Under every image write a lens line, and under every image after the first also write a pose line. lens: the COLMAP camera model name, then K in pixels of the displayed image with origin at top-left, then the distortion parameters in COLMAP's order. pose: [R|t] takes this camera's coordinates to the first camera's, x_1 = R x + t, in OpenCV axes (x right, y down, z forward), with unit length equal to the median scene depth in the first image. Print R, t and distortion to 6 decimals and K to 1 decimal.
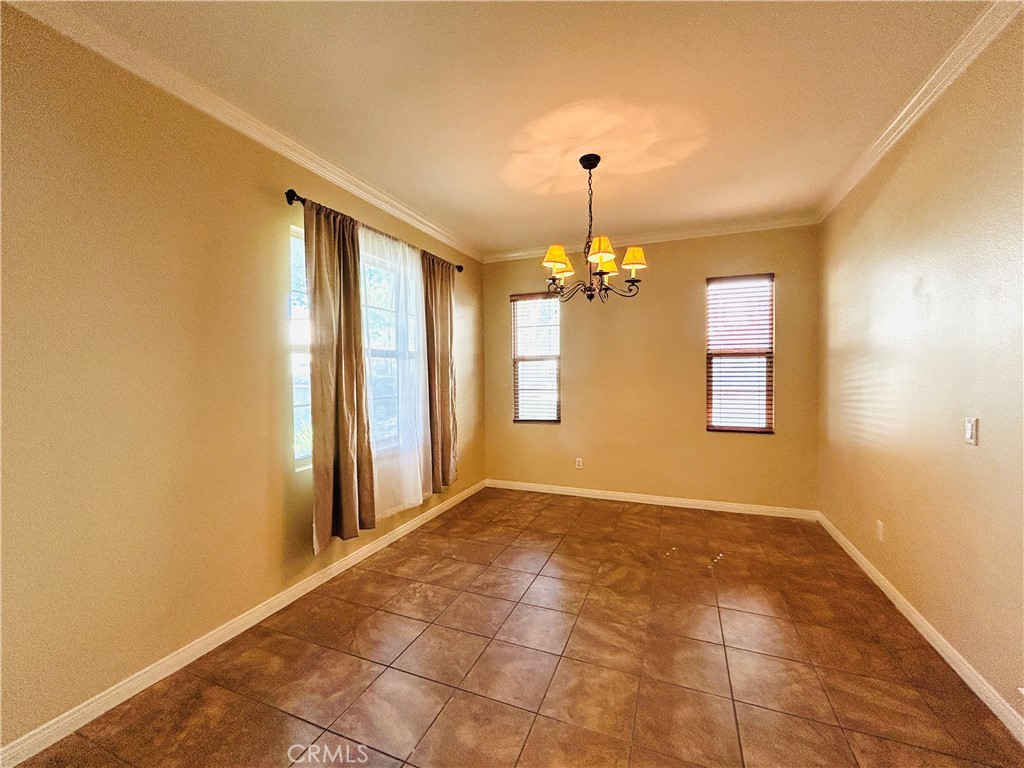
lens RADIAL K [[417.5, 0, 512.0], [0, 417.5, 384.0], [0, 0, 1]] dist [0.002326, 0.000441]
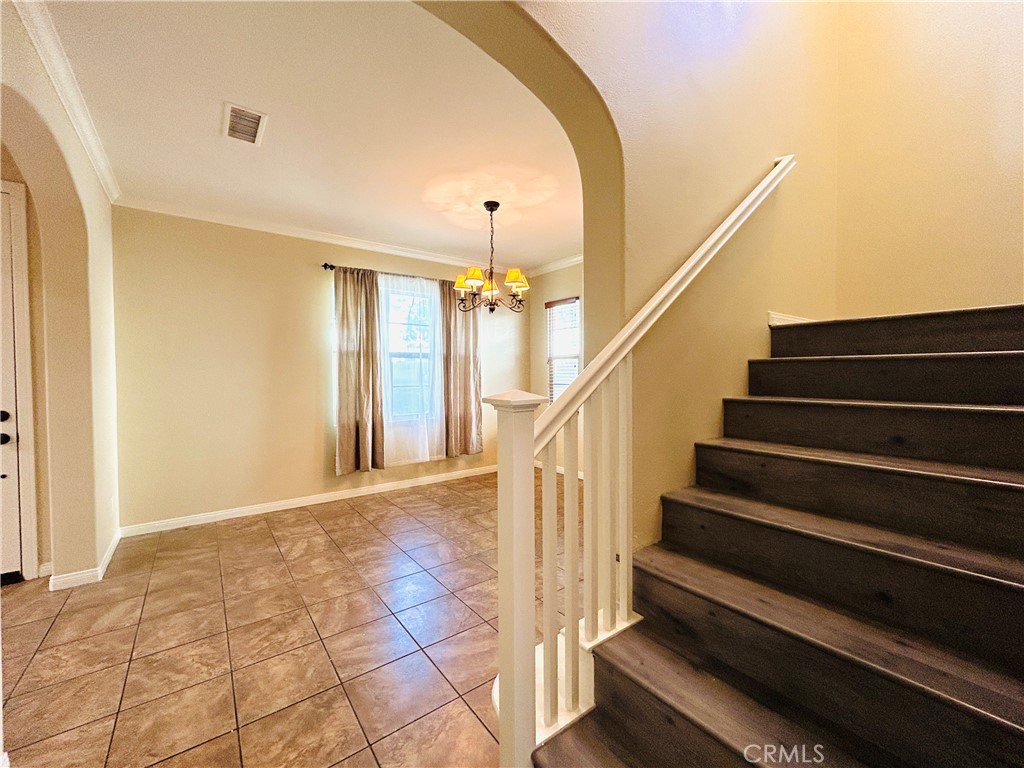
lens RADIAL K [[417.2, 0, 512.0], [0, 417.2, 384.0], [0, 0, 1]] dist [-0.001334, -0.000033]
pose [[0.858170, 0.018639, -0.513027, 0.746995], [-0.018399, 0.999815, 0.005548, 0.012885], [0.513036, 0.004678, 0.858354, -0.067942]]
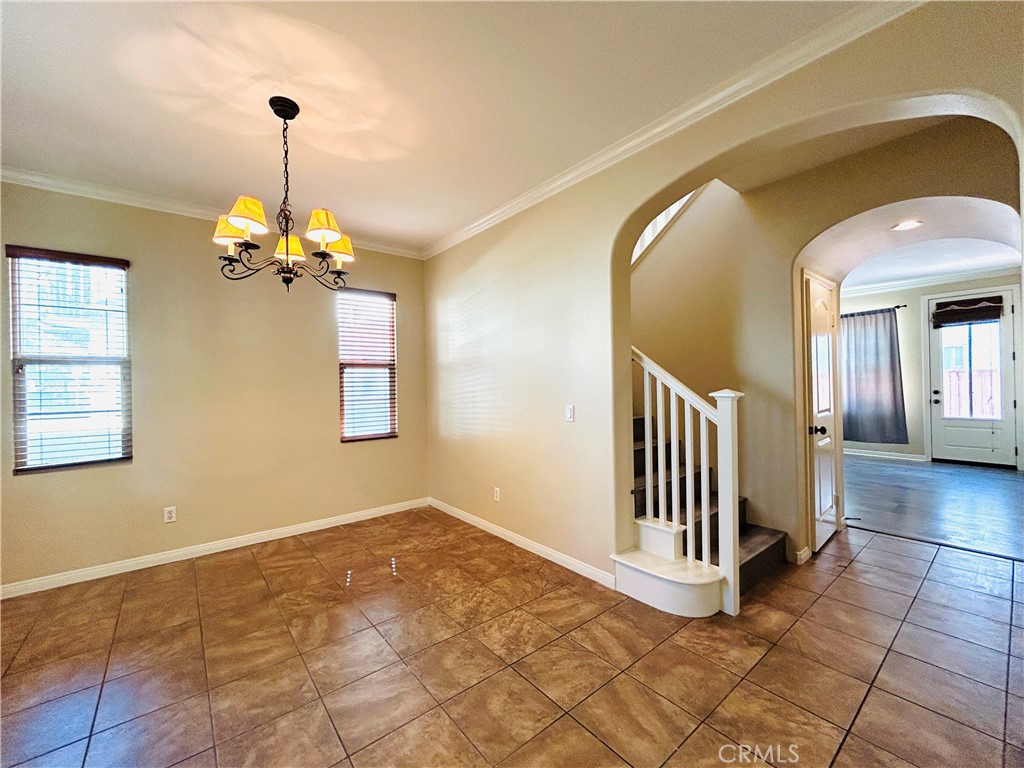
lens RADIAL K [[417.2, 0, 512.0], [0, 417.2, 384.0], [0, 0, 1]] dist [-0.001334, -0.000033]
pose [[0.485173, -0.002444, 0.874414, -0.234576], [0.037764, 0.999122, -0.018162, 0.010553], [-0.873602, 0.041833, 0.484840, 0.220738]]
